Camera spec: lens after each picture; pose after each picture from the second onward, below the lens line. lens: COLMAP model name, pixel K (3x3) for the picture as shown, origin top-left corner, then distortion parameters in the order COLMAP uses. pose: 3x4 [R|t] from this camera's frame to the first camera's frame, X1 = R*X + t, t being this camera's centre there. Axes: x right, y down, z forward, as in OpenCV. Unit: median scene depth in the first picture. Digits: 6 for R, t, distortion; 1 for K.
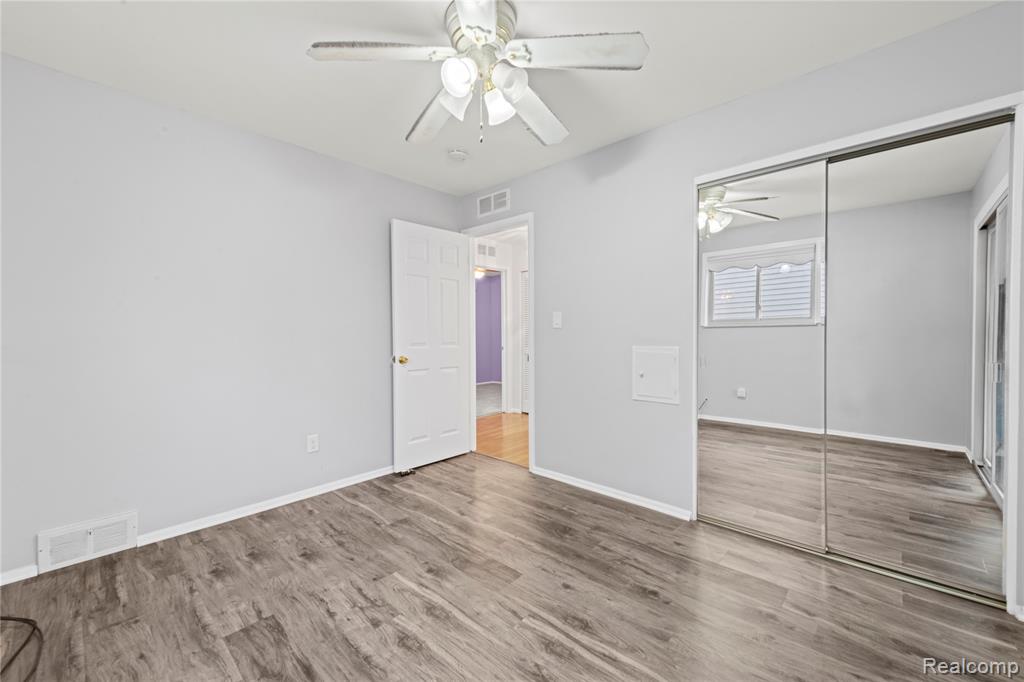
lens RADIAL K [[410.6, 0, 510.7], [0, 410.6, 341.0], [0, 0, 1]] dist [0.010115, -0.001261]
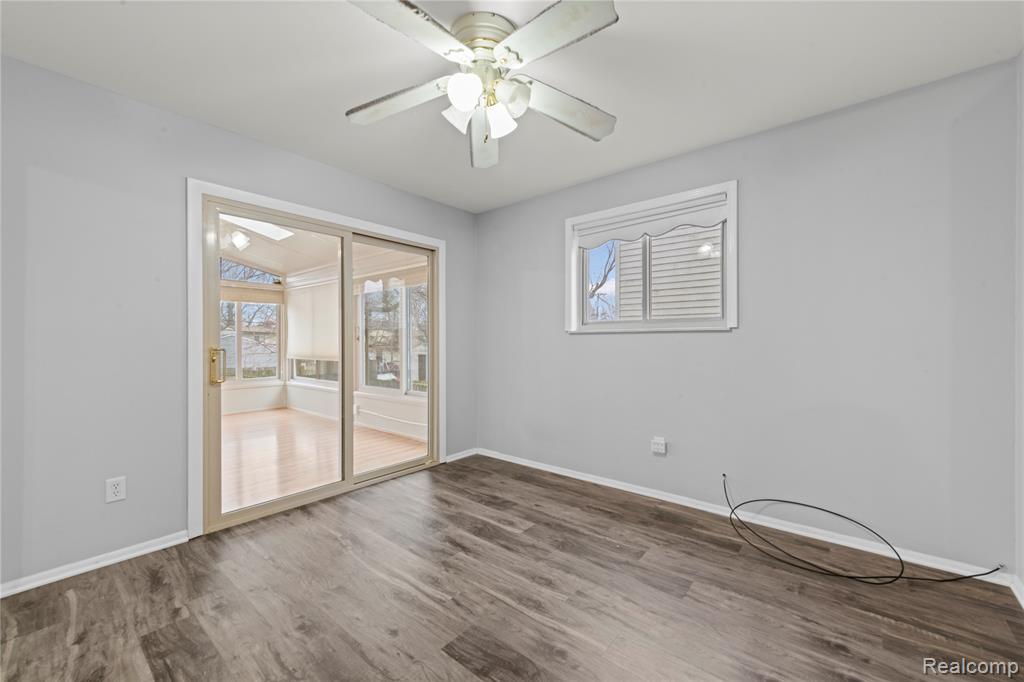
lens RADIAL K [[410.6, 0, 513.1], [0, 410.6, 340.3], [0, 0, 1]] dist [0.010115, -0.001261]
pose [[-0.998516, 0.008195, -0.053831, -0.077733], [0.007311, 0.999836, 0.016591, -0.036953], [0.053959, 0.016173, -0.998412, 1.969645]]
